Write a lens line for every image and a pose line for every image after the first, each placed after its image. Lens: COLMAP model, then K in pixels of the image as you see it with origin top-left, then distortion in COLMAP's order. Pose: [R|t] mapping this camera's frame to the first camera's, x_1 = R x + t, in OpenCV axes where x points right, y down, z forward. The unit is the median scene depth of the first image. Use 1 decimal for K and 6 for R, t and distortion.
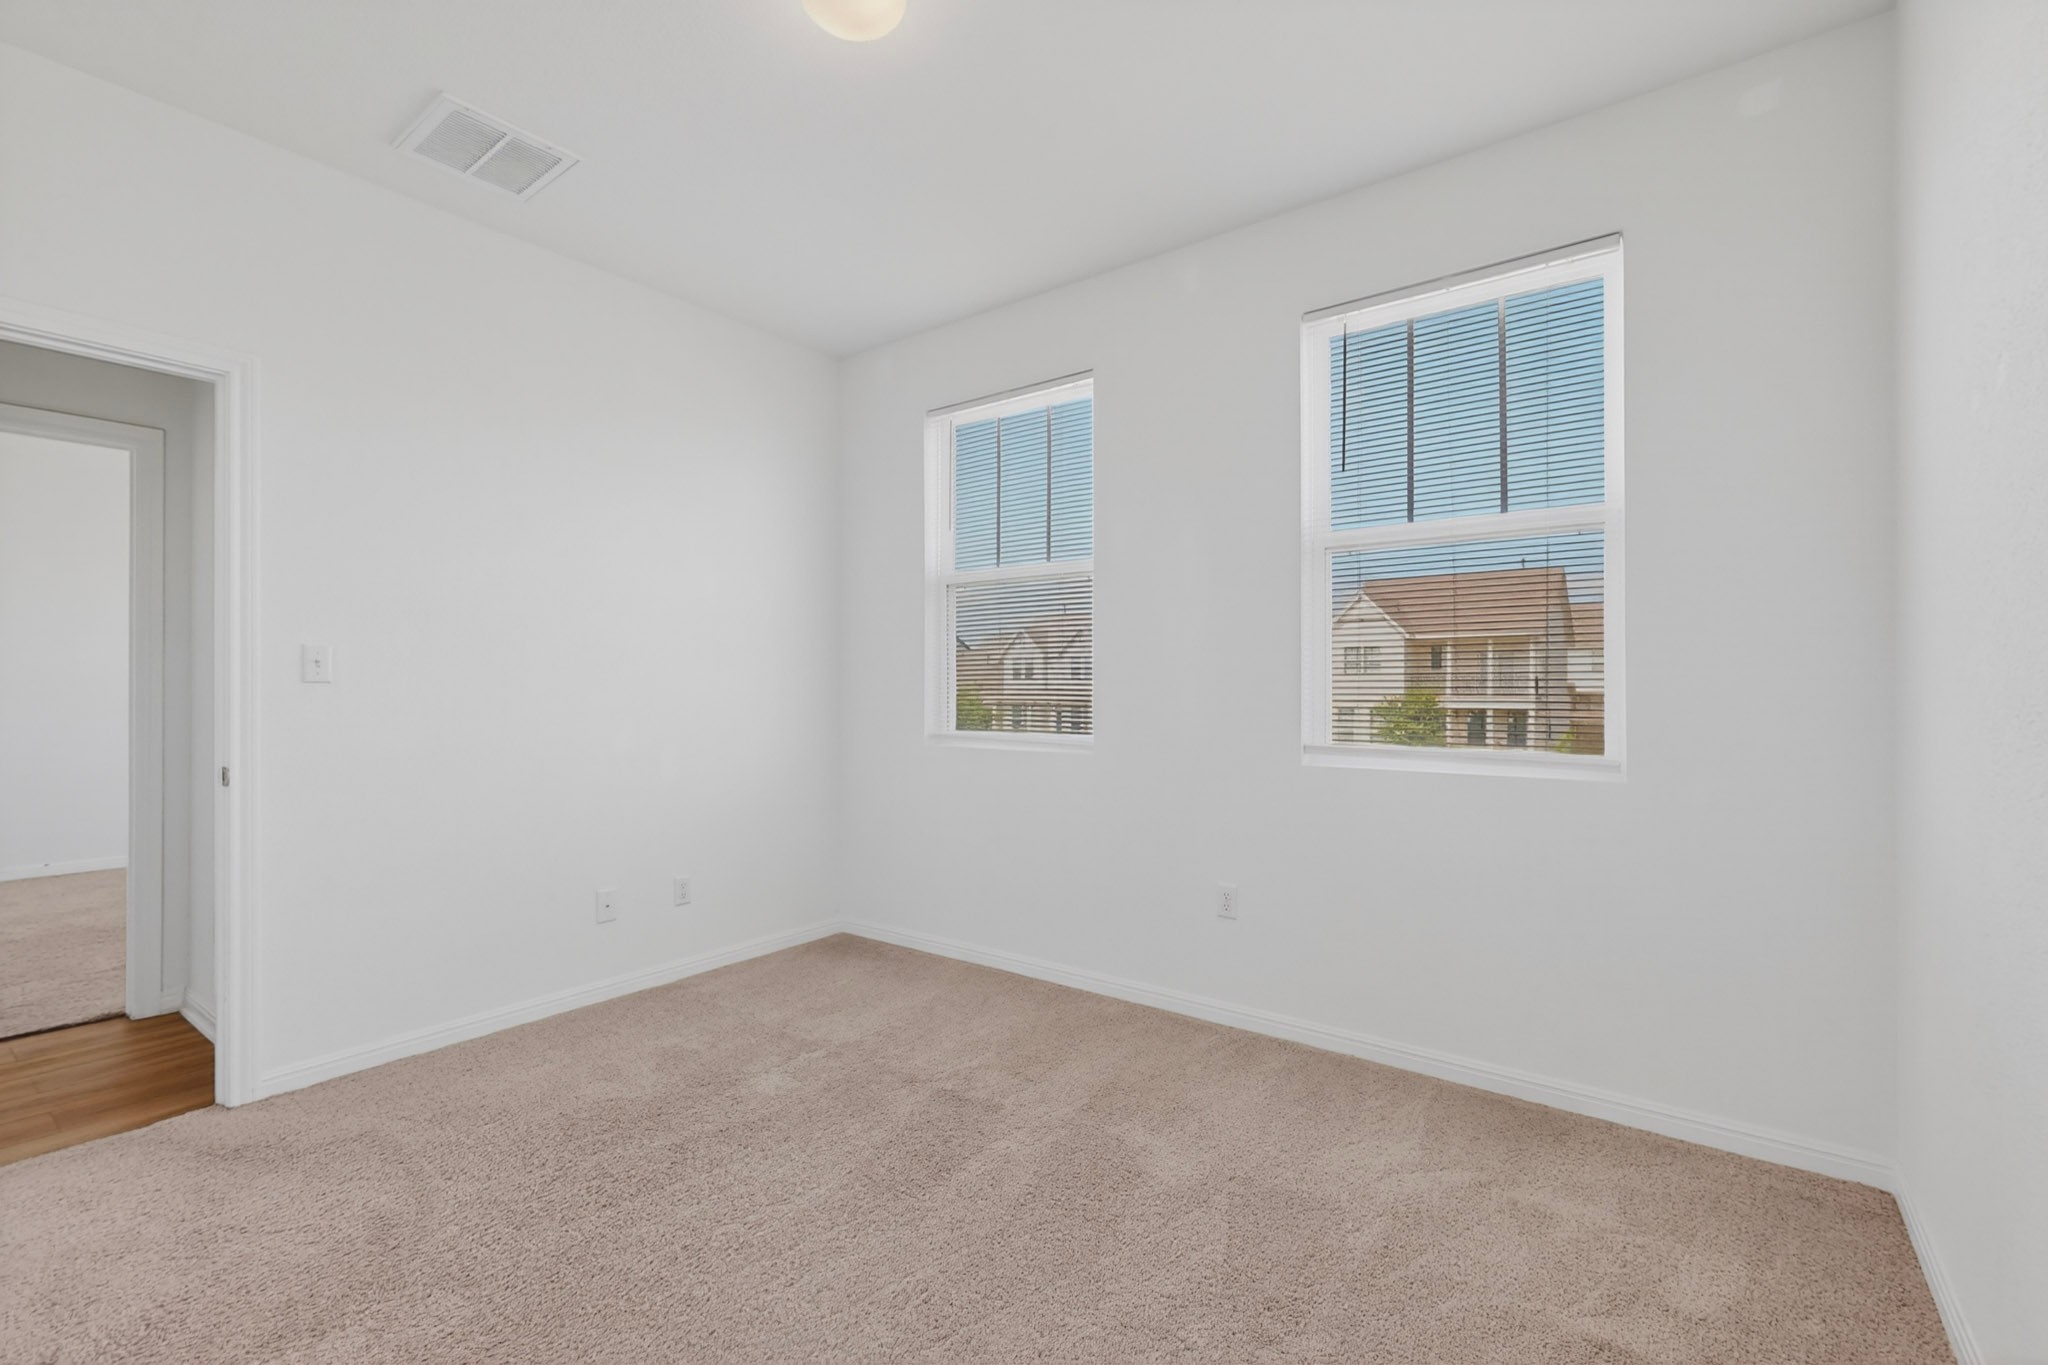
lens RADIAL K [[878.0, 0, 1023.3], [0, 878.0, 679.6], [0, 0, 1]] dist [-0.011660, -0.000180]
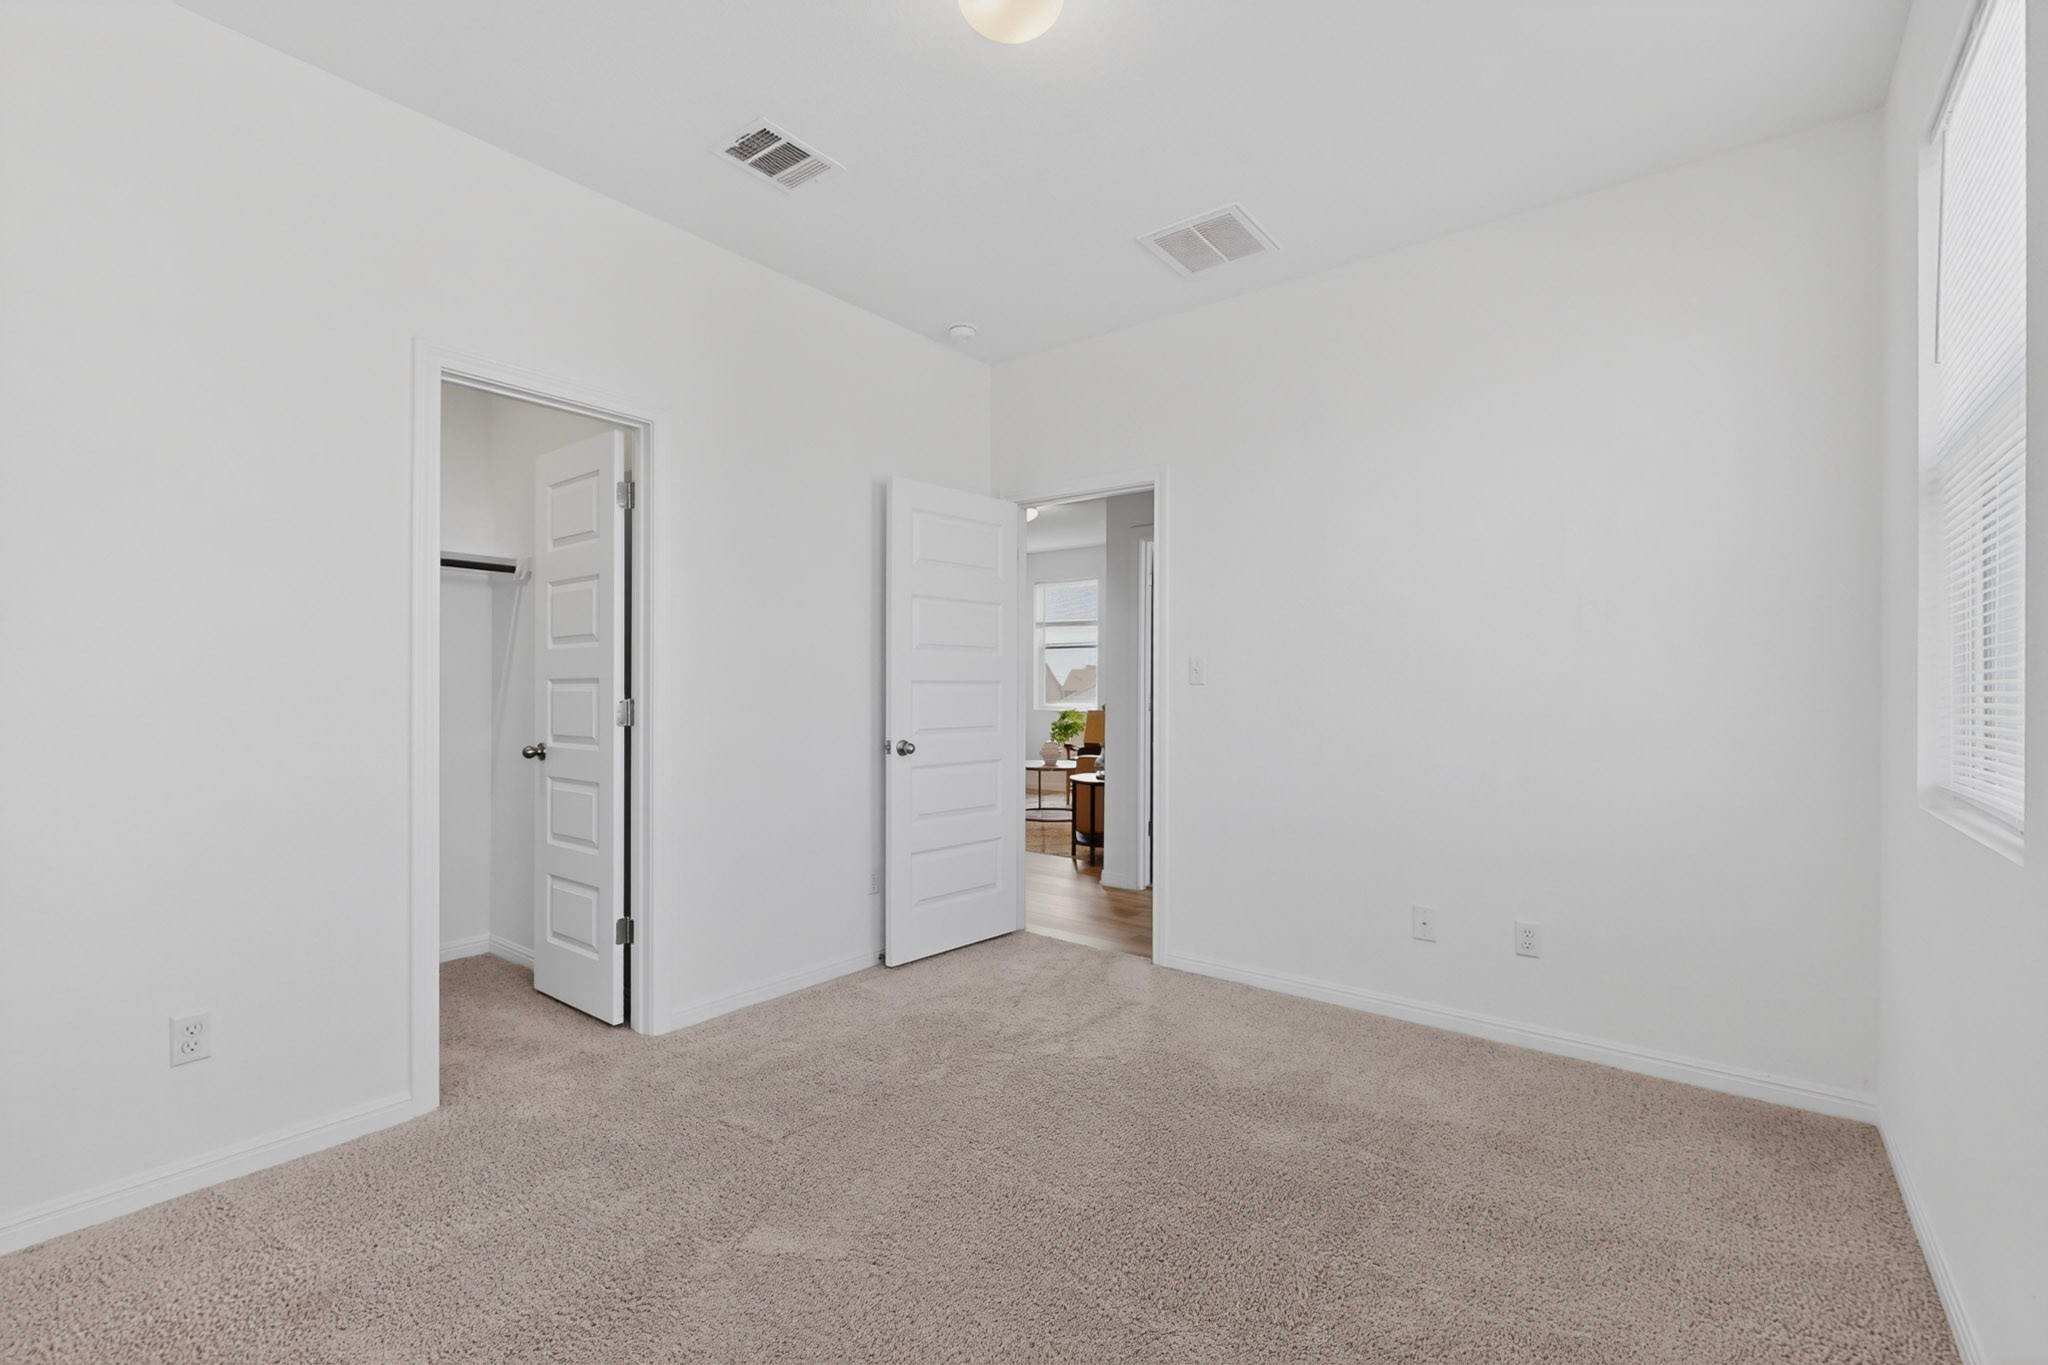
lens RADIAL K [[878.0, 0, 1024.5], [0, 878.0, 682.2], [0, 0, 1]] dist [-0.011660, -0.000180]
pose [[-0.016423, -0.003301, -0.999860, 0.466378], [0.004051, 0.999986, -0.003368, 0.003981], [0.999857, -0.004106, -0.016409, 0.597250]]
